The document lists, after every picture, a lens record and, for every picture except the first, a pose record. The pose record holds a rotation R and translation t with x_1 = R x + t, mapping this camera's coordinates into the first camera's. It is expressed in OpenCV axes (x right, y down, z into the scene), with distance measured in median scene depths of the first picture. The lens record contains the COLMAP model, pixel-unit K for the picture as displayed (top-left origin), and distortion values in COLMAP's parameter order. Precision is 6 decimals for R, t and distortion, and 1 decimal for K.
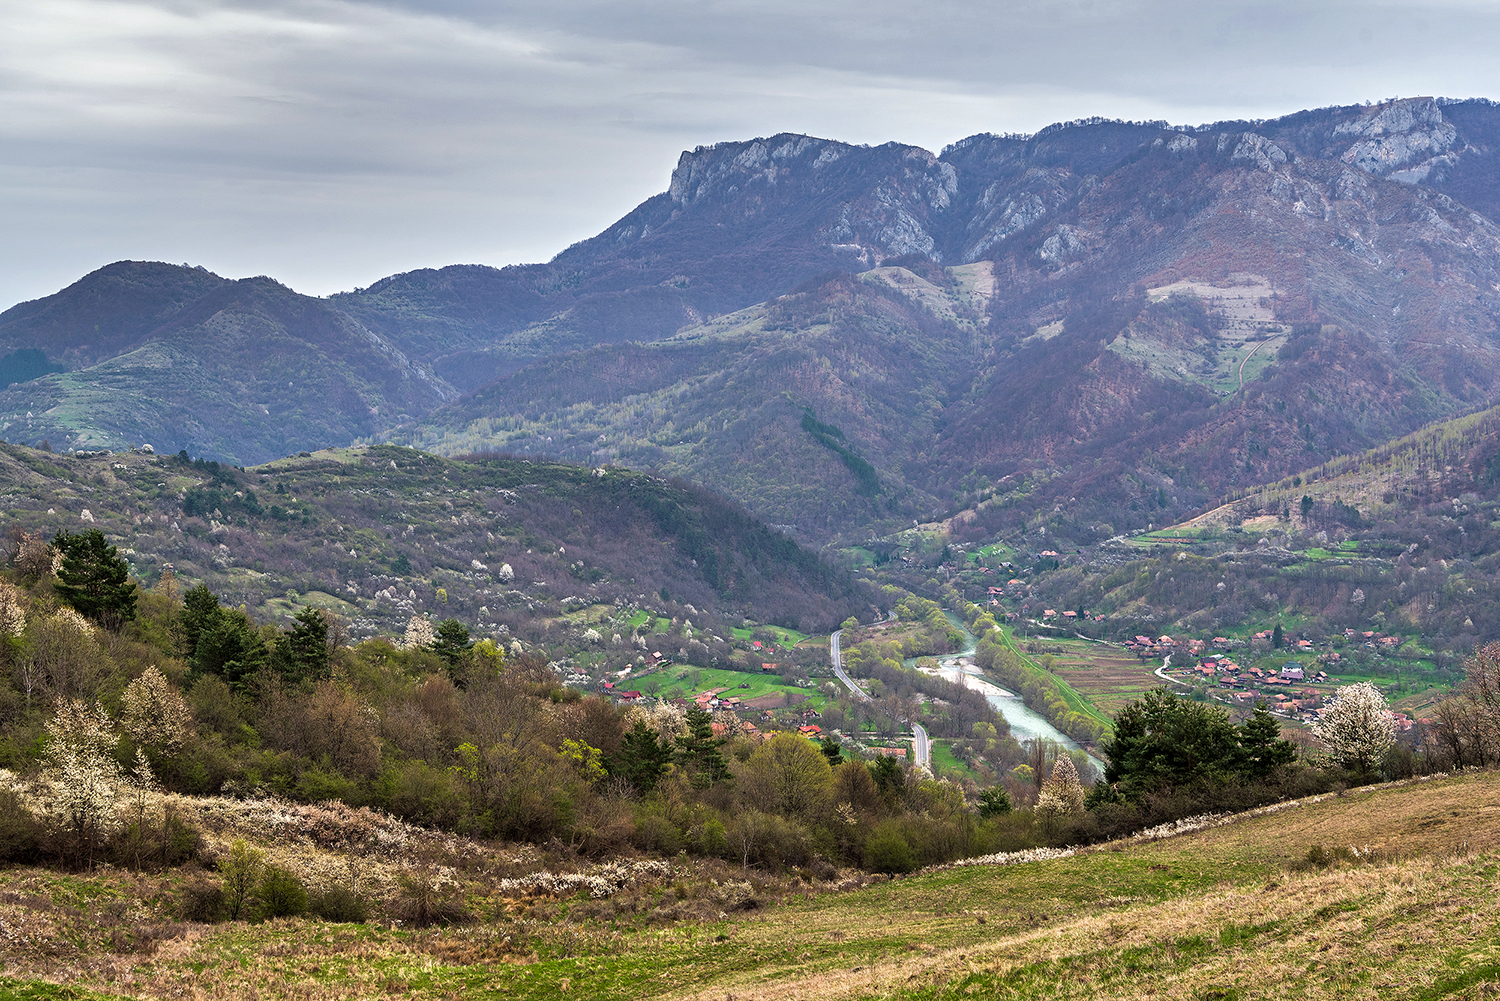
lens RADIAL K [[2038.7, 0, 749.9], [0, 2038.7, 500.6], [0, 0, 1]] dist [0.006023, 0.000000]
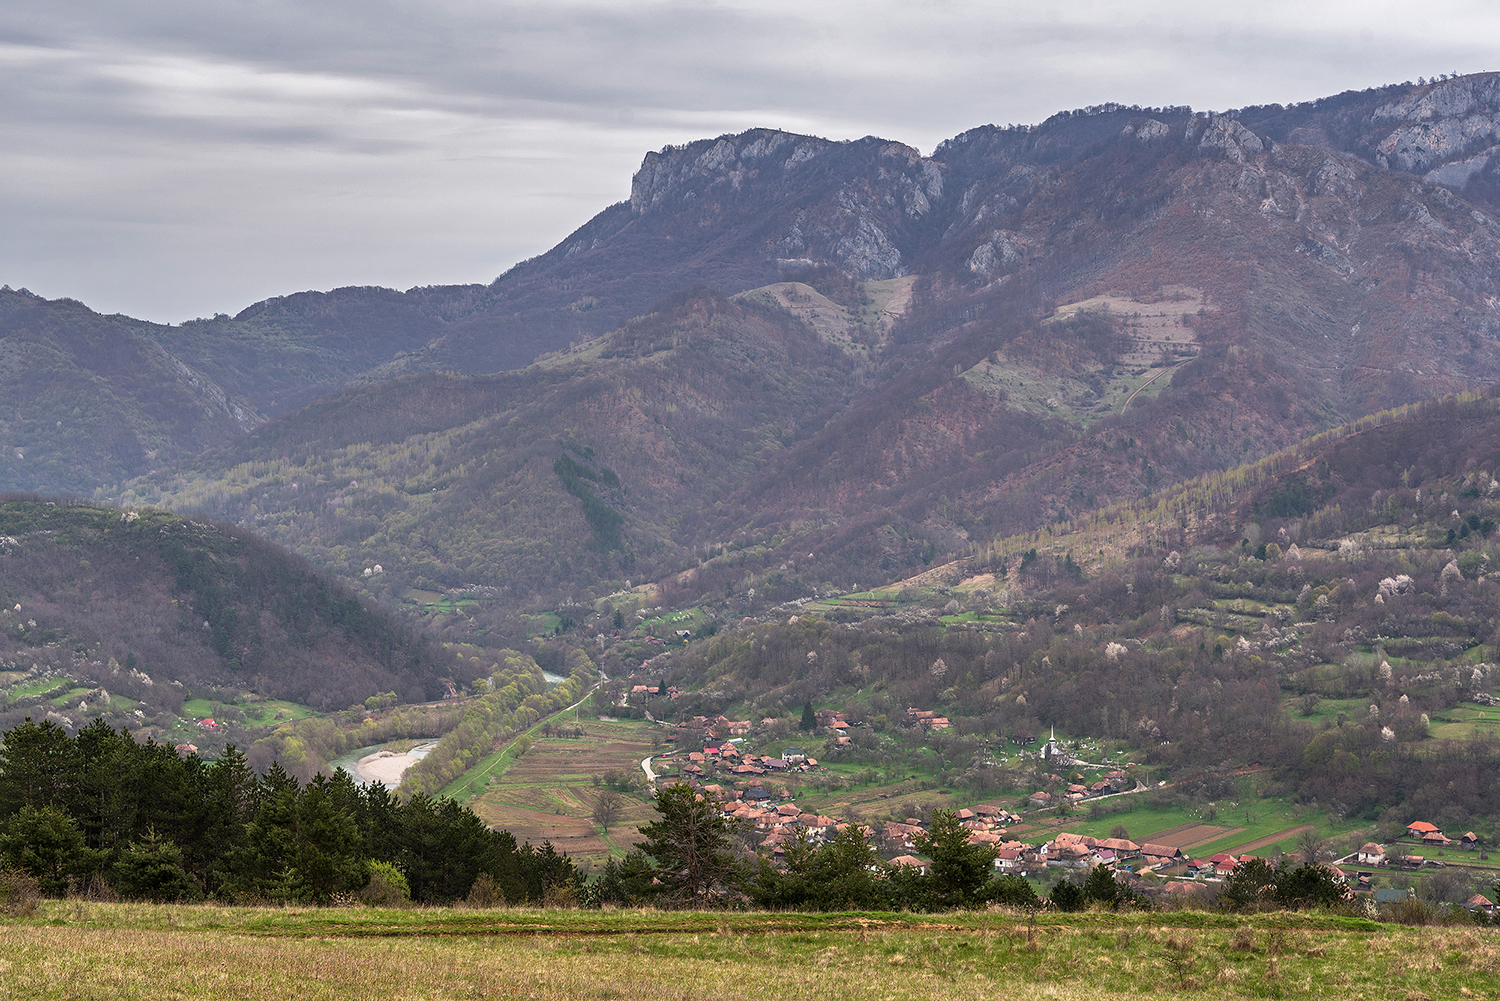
lens RADIAL K [[2424.6, 0, 750.0], [0, 2424.6, 500.8], [0, 0, 1]] dist [0.010040, 0.000000]
pose [[0.996470, 0.001232, -0.083946, 0.143985], [-0.003878, 0.999500, -0.031370, 0.005404], [0.083865, 0.031584, 0.995976, 0.020460]]
